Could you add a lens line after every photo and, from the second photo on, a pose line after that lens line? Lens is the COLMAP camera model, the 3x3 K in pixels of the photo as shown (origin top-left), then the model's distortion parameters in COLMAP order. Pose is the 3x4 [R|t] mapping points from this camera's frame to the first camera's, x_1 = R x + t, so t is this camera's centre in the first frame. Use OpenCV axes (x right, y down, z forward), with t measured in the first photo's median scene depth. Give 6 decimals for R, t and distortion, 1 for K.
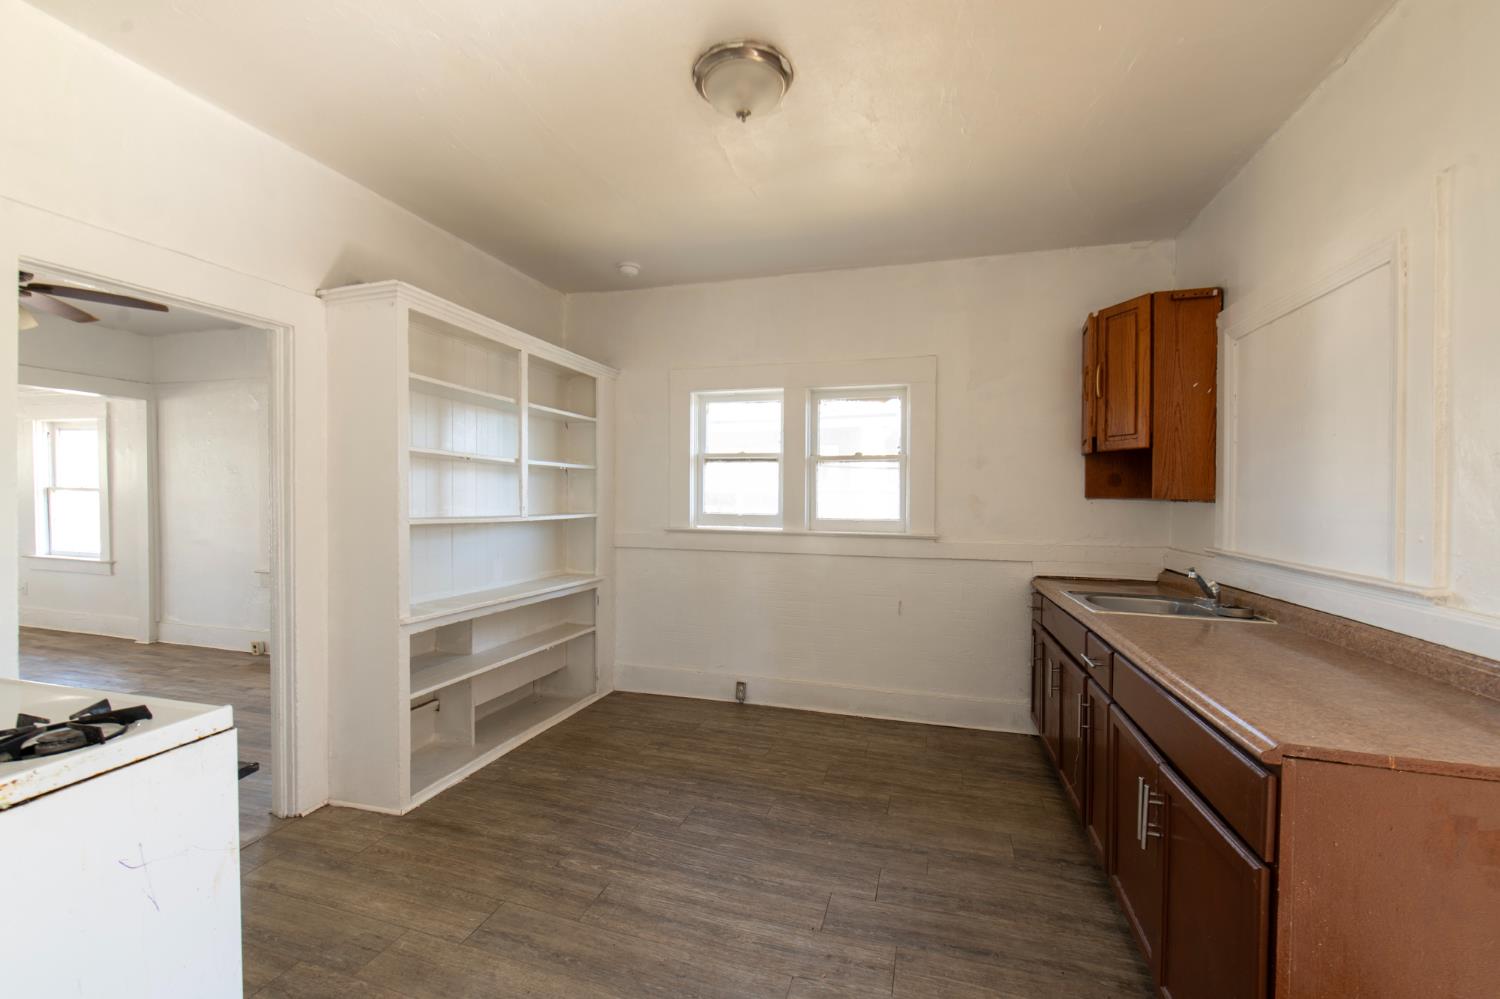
lens RADIAL K [[616.9, 0, 744.7], [0, 616.9, 504.8], [0, 0, 1]] dist [0.014285, -0.000100]
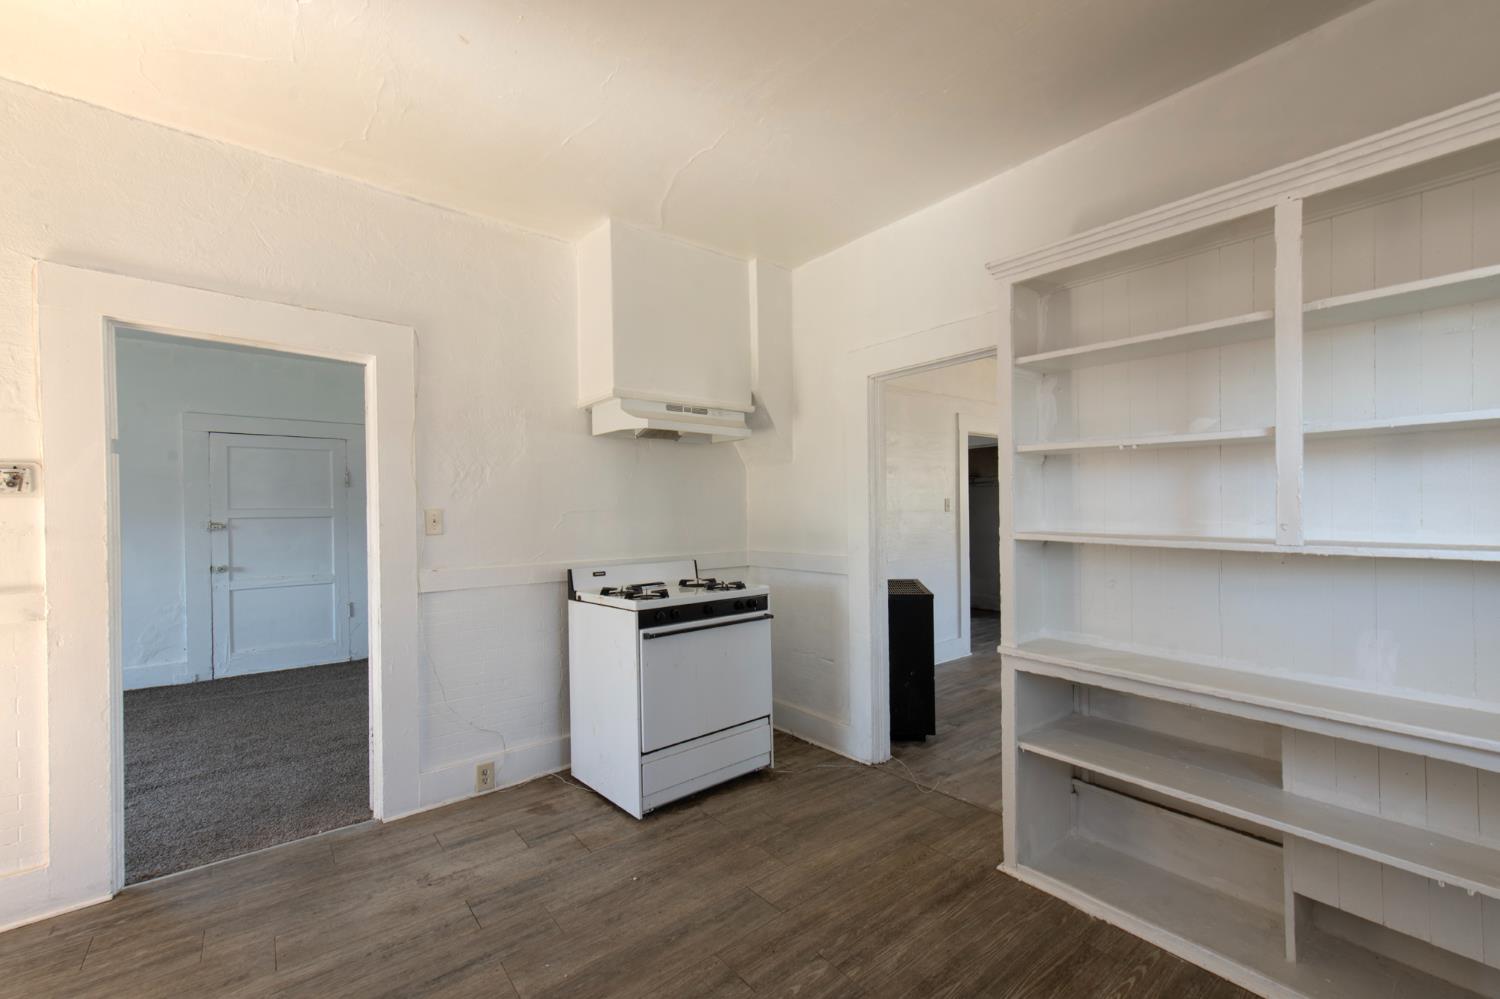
lens RADIAL K [[611.3, 0, 749.8], [0, 611.3, 521.8], [0, 0, 1]] dist [0.016027, -0.000114]
pose [[-0.552452, 0.008492, -0.833501, 0.336810], [-0.009590, 0.999817, 0.016543, -0.001747], [0.833489, 0.017132, -0.552270, 1.095799]]
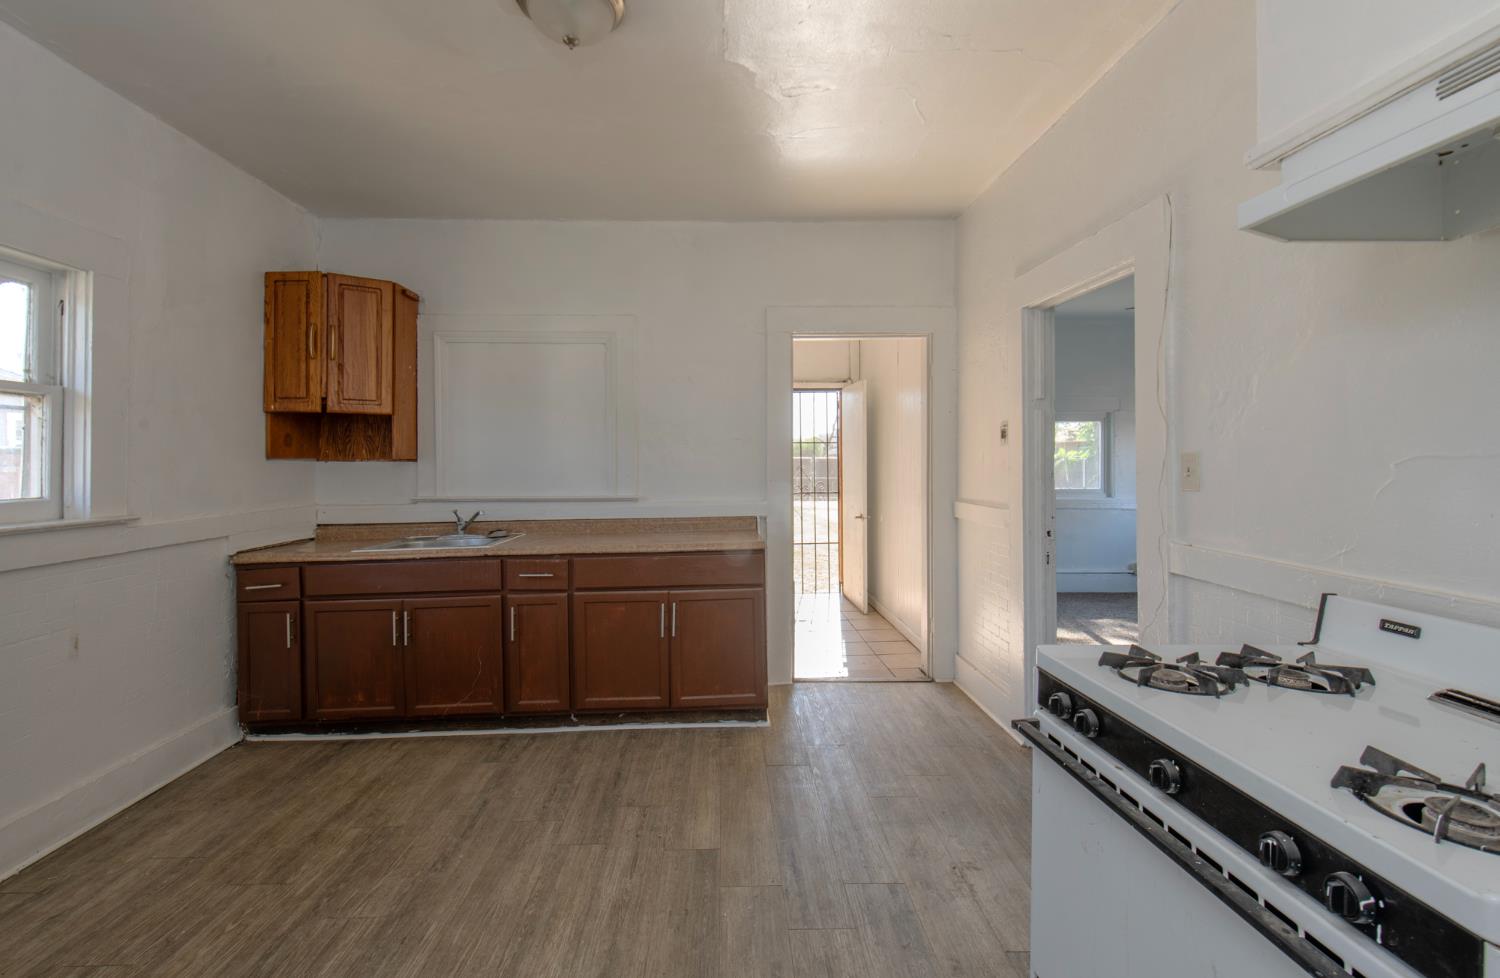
lens RADIAL K [[650.2, 0, 750.0], [0, 650.2, 489.0], [0, 0, 1]] dist [-0.001517, -0.000133]
pose [[-0.340884, -0.045262, 0.939015, -0.718884], [0.017926, 0.998346, 0.054629, -0.008419], [-0.939934, 0.035455, -0.339509, 0.787113]]
